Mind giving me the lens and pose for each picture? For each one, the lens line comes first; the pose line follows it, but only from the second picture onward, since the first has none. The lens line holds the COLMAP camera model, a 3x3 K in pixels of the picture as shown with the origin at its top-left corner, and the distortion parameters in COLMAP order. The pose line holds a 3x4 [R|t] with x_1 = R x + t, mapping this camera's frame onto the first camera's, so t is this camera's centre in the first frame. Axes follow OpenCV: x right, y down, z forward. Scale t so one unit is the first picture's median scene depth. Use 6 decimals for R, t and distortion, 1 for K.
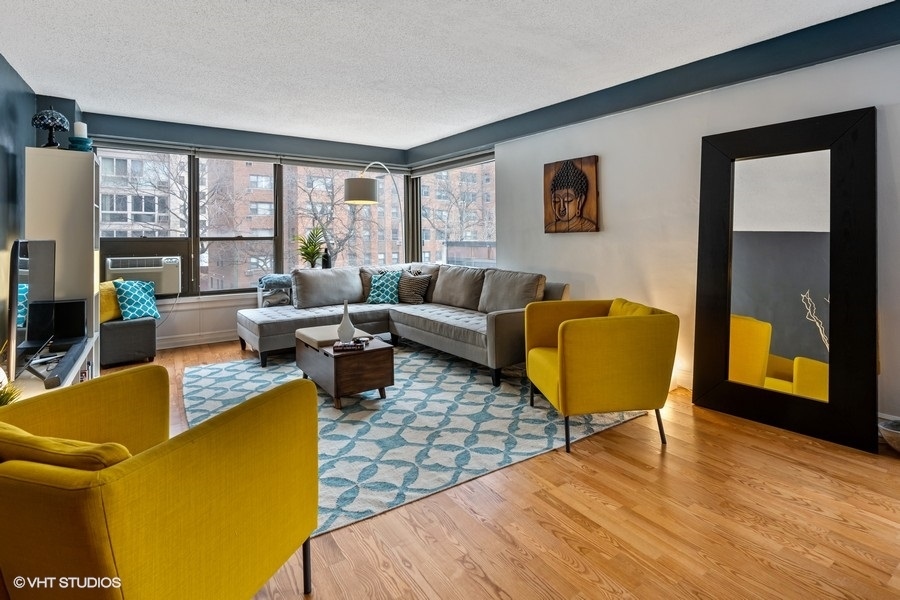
lens RADIAL K [[439.5, 0, 463.6], [0, 439.5, 299.7], [0, 0, 1]] dist [-0.000356, 0.000188]
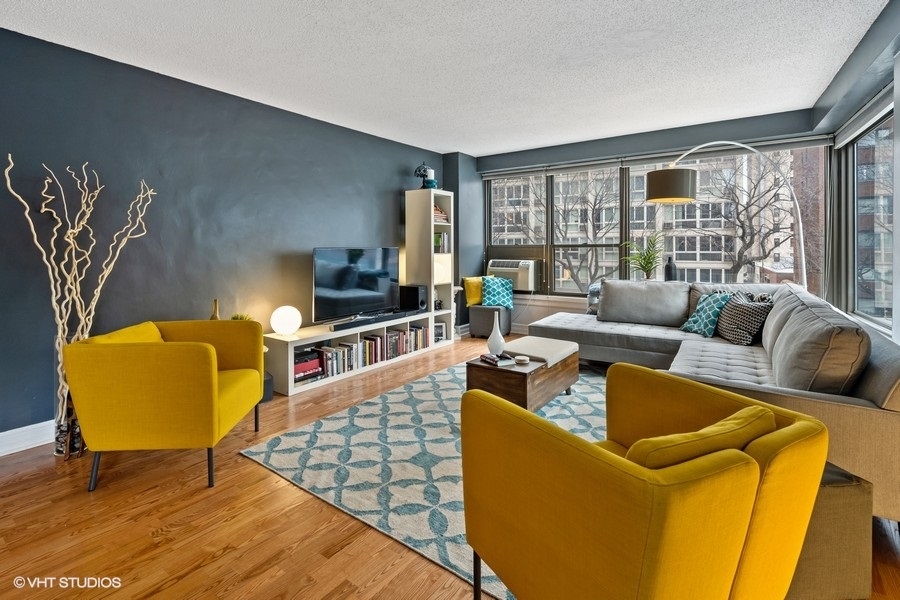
lens RADIAL K [[439.5, 0, 463.6], [0, 439.5, 299.7], [0, 0, 1]] dist [-0.000356, 0.000188]
pose [[0.331710, 0.119690, -0.935758, 0.466934], [-0.128454, 0.988411, 0.080890, -0.071580], [0.934595, 0.093370, 0.343240, 0.460640]]
